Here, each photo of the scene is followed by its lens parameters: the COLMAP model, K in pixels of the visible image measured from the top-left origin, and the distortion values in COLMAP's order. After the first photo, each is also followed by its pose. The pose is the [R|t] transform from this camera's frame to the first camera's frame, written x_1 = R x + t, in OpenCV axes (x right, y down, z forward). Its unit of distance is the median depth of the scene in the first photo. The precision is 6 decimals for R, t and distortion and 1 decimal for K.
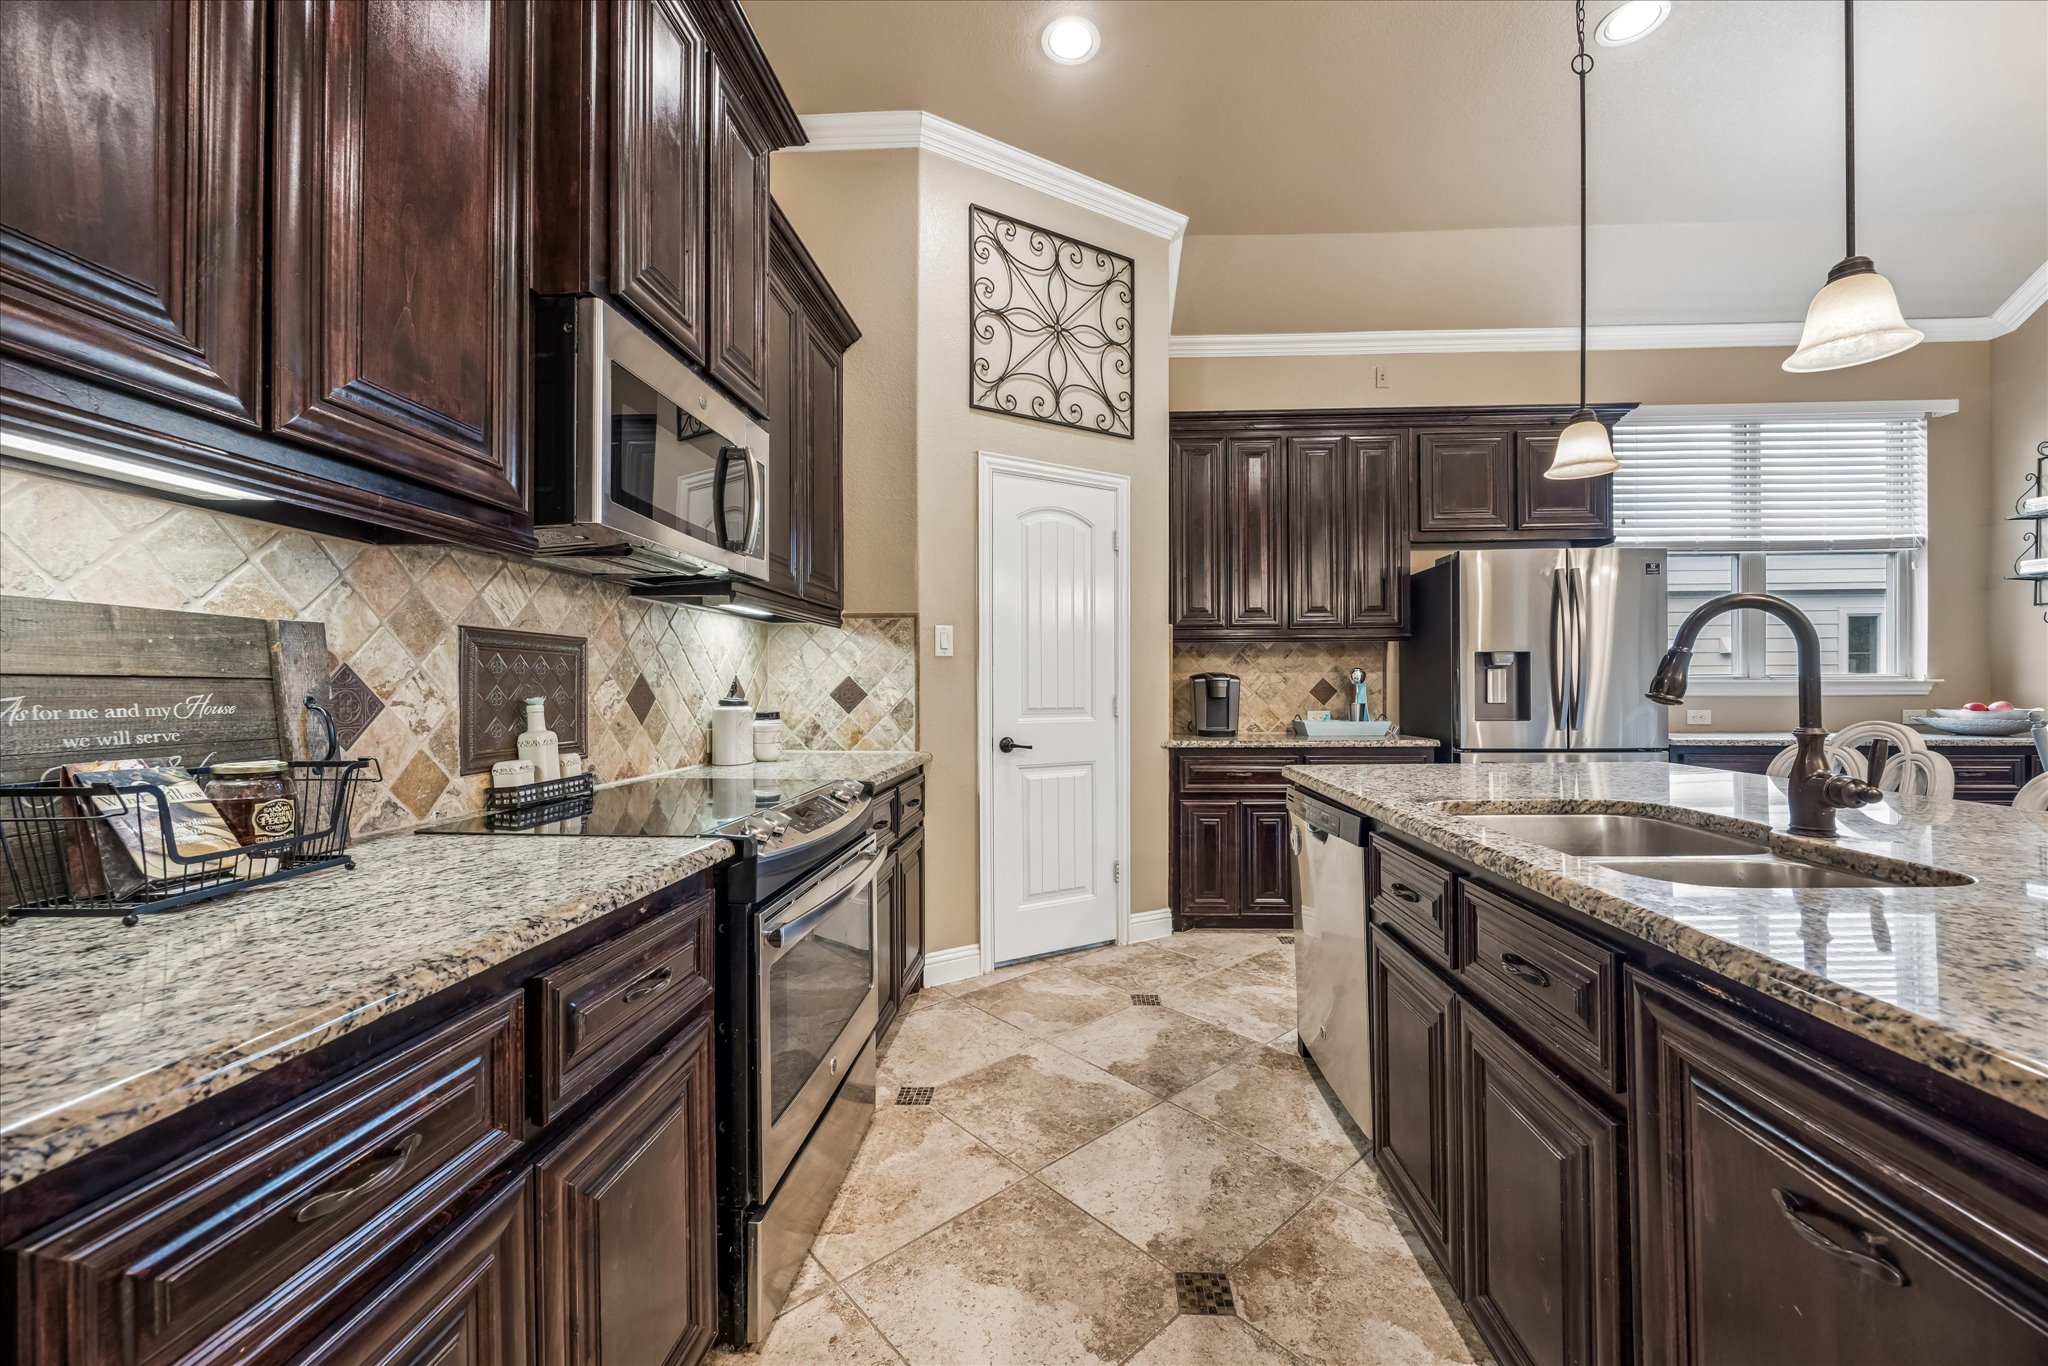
lens RADIAL K [[784.4, 0, 1037.4], [0, 784.4, 687.9], [0, 0, 1]] dist [-0.005806, 0.000185]
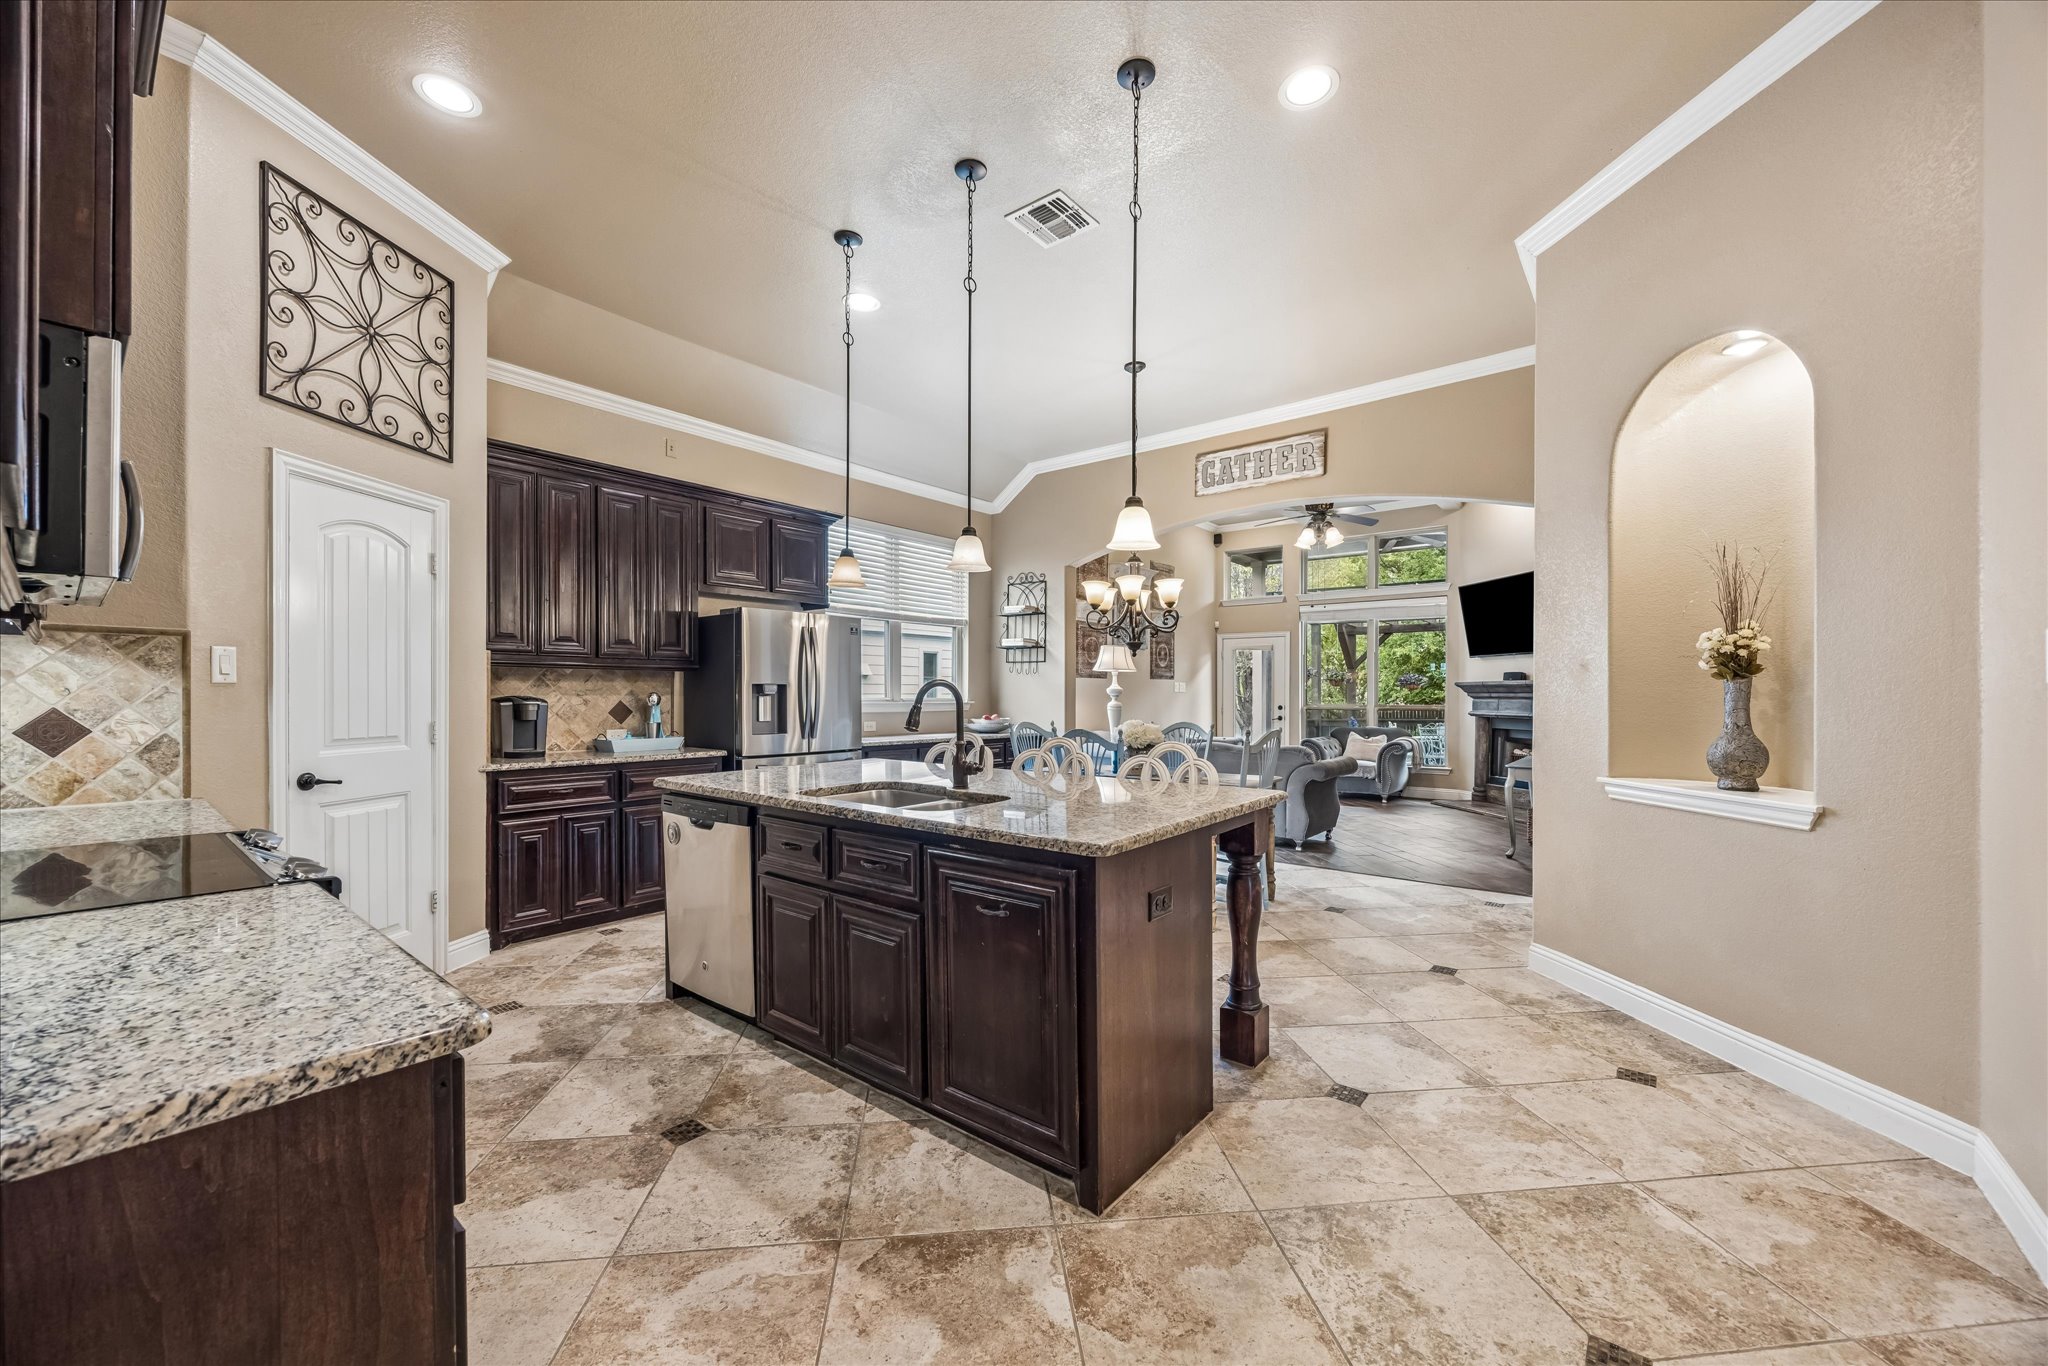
lens RADIAL K [[784.4, 0, 1021.2], [0, 784.4, 691.5], [0, 0, 1]] dist [-0.005806, 0.000185]
pose [[0.590599, 0.007489, 0.806930, -0.254593], [-0.004330, 0.999972, -0.006111, -0.025886], [-0.806953, 0.000115, 0.590615, -0.169156]]
